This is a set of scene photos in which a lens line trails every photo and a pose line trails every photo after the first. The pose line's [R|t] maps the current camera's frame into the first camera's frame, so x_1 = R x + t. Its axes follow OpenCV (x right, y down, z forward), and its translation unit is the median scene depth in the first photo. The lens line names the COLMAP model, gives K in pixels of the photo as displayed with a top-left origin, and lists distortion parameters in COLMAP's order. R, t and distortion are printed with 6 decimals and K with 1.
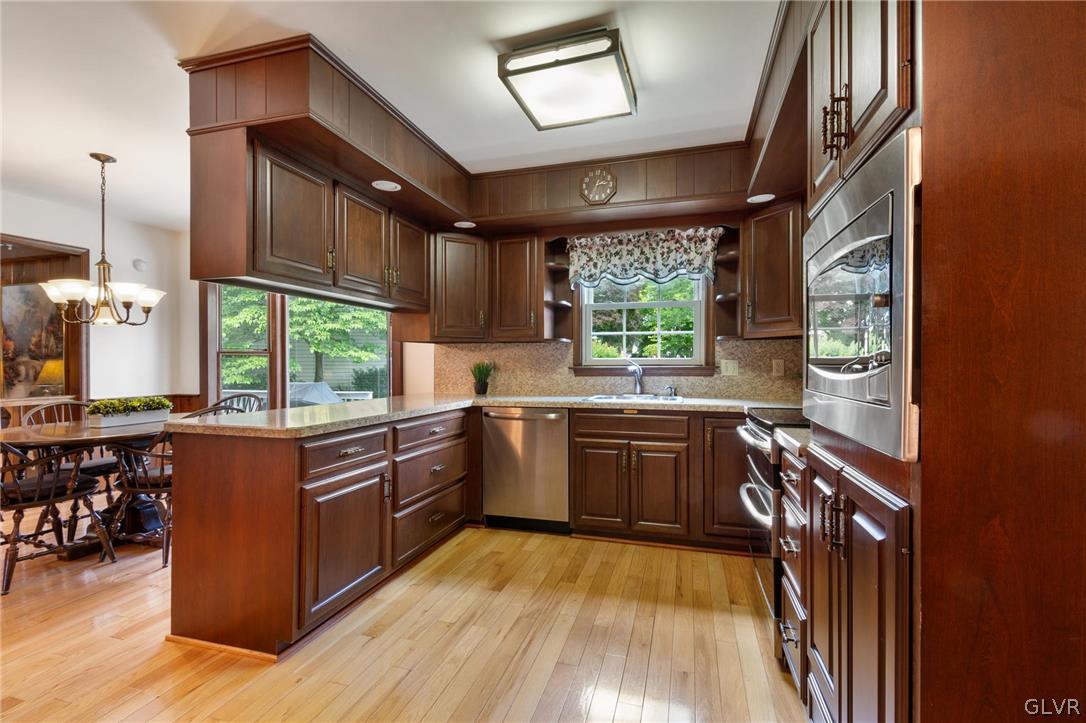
lens RADIAL K [[495.4, 0, 547.4], [0, 495.4, 363.6], [0, 0, 1]] dist [0.009550, -0.001767]
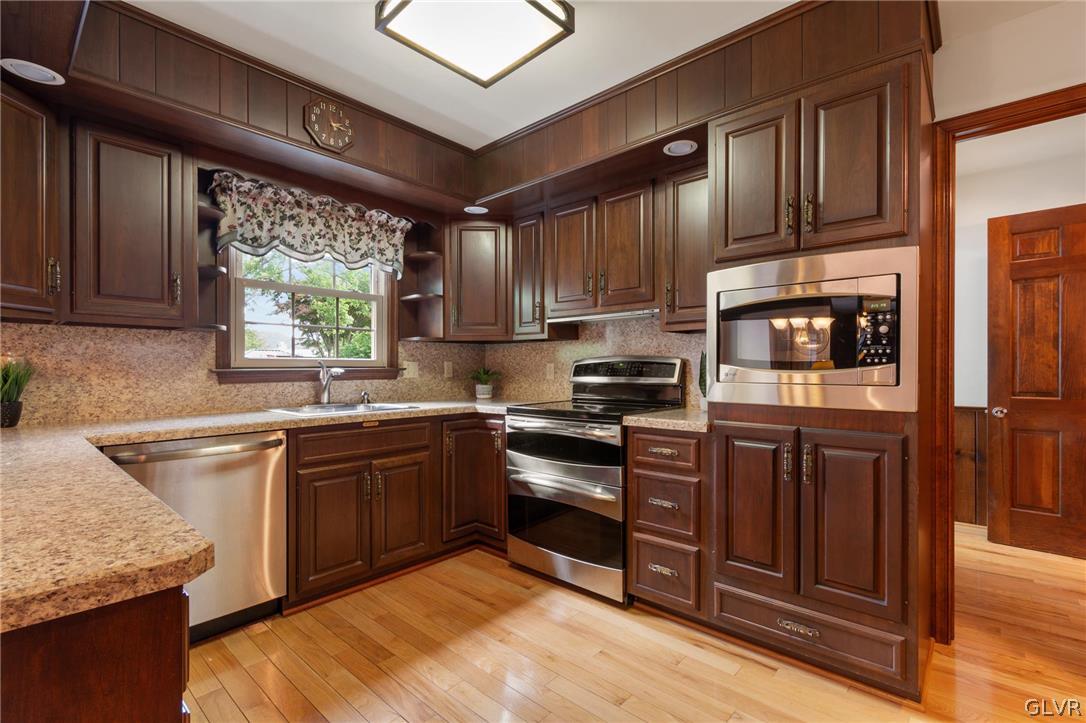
lens RADIAL K [[495.4, 0, 552.1], [0, 495.4, 368.9], [0, 0, 1]] dist [0.009550, -0.001767]
pose [[0.413561, -0.004223, 0.910467, -0.398181], [-0.000531, 0.999988, 0.004879, 0.001901], [-0.910476, -0.002501, 0.413554, 0.350074]]
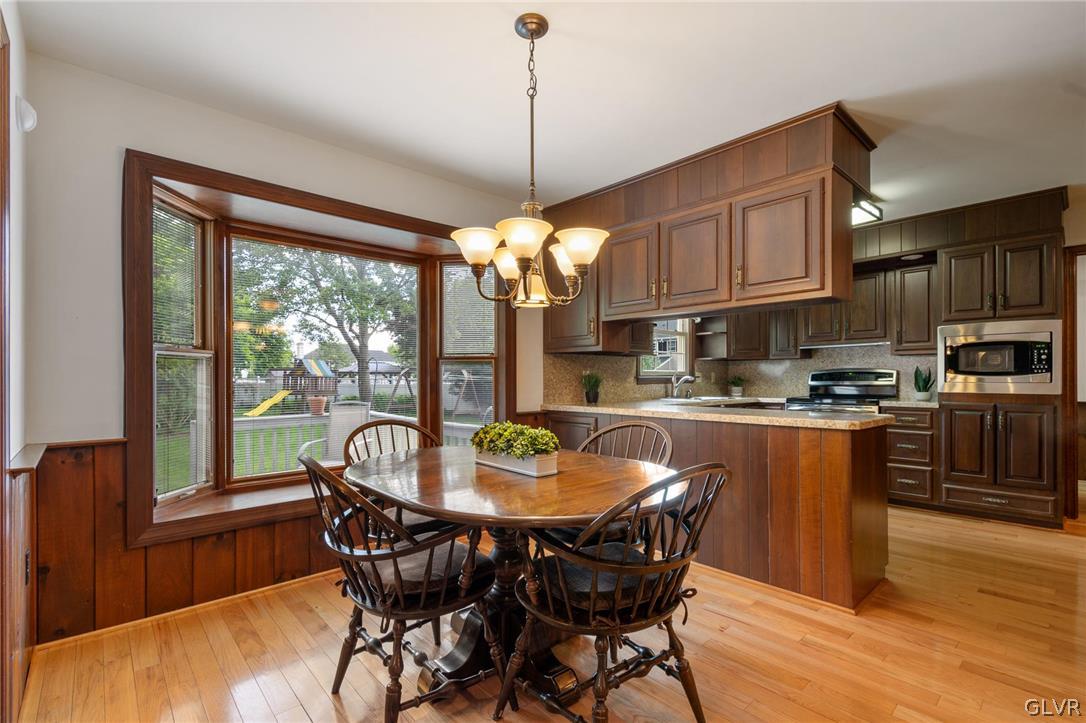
lens RADIAL K [[495.4, 0, 557.8], [0, 495.4, 377.1], [0, 0, 1]] dist [0.009550, -0.001767]
pose [[0.517772, 0.001231, 0.855518, -1.211023], [0.000063, 0.999999, -0.001477, 0.009300], [-0.855519, 0.000818, 0.517772, 0.575704]]
